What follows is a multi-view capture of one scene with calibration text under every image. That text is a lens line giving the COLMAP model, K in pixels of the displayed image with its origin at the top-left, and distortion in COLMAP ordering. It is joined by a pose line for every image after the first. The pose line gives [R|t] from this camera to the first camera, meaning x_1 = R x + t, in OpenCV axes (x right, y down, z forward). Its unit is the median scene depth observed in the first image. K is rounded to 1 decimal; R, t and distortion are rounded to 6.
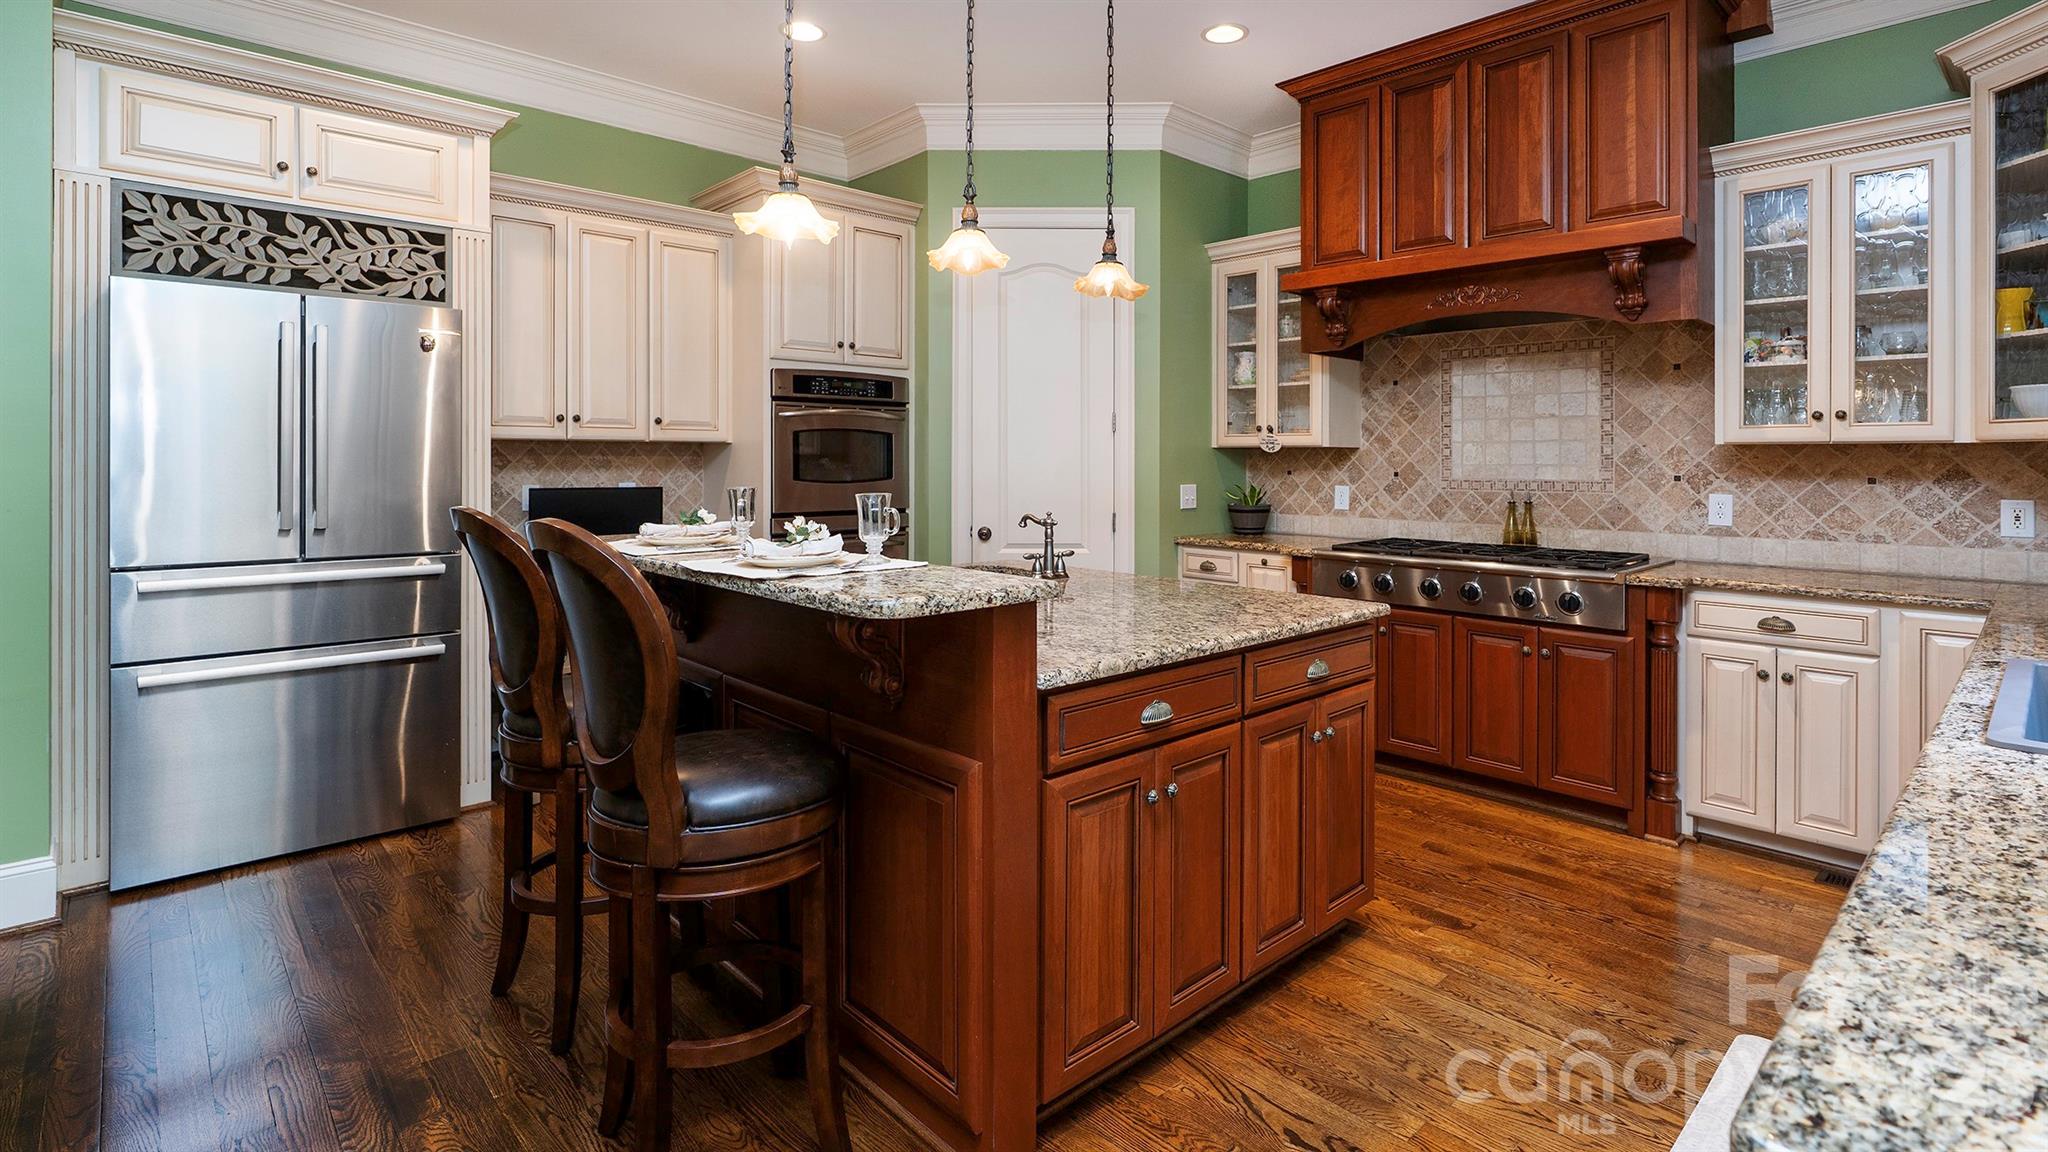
lens RADIAL K [[983.7, 0, 1025.5], [0, 983.7, 573.7], [0, 0, 1]] dist [0.003035, 0.000029]
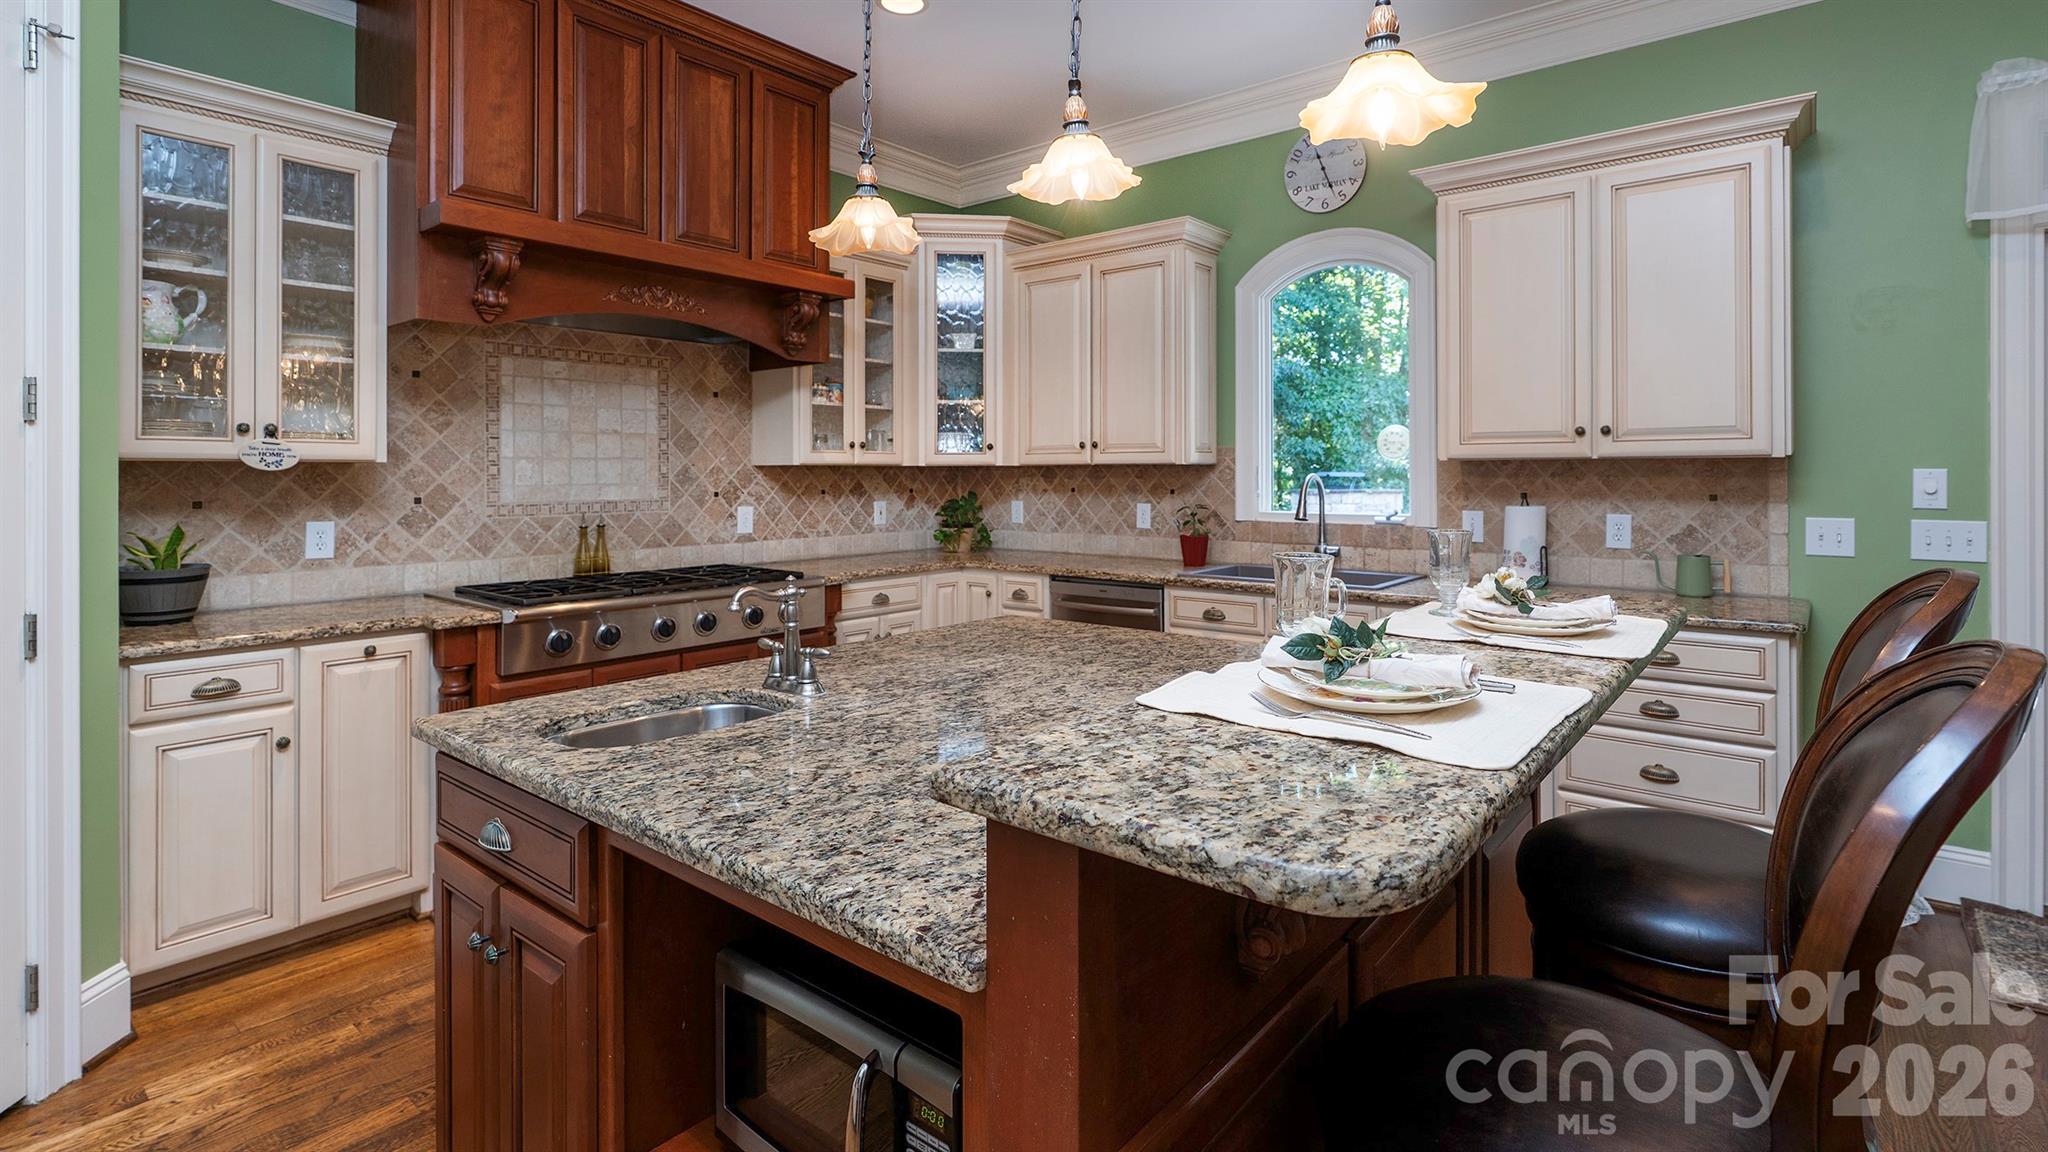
lens RADIAL K [[983.7, 0, 1031.9], [0, 983.7, 539.6], [0, 0, 1]] dist [0.003035, 0.000029]
pose [[-0.147184, -0.070300, 0.986608, -0.452534], [0.117445, 0.989172, 0.088004, -0.094343], [-0.982112, 0.128825, -0.137334, 0.747804]]
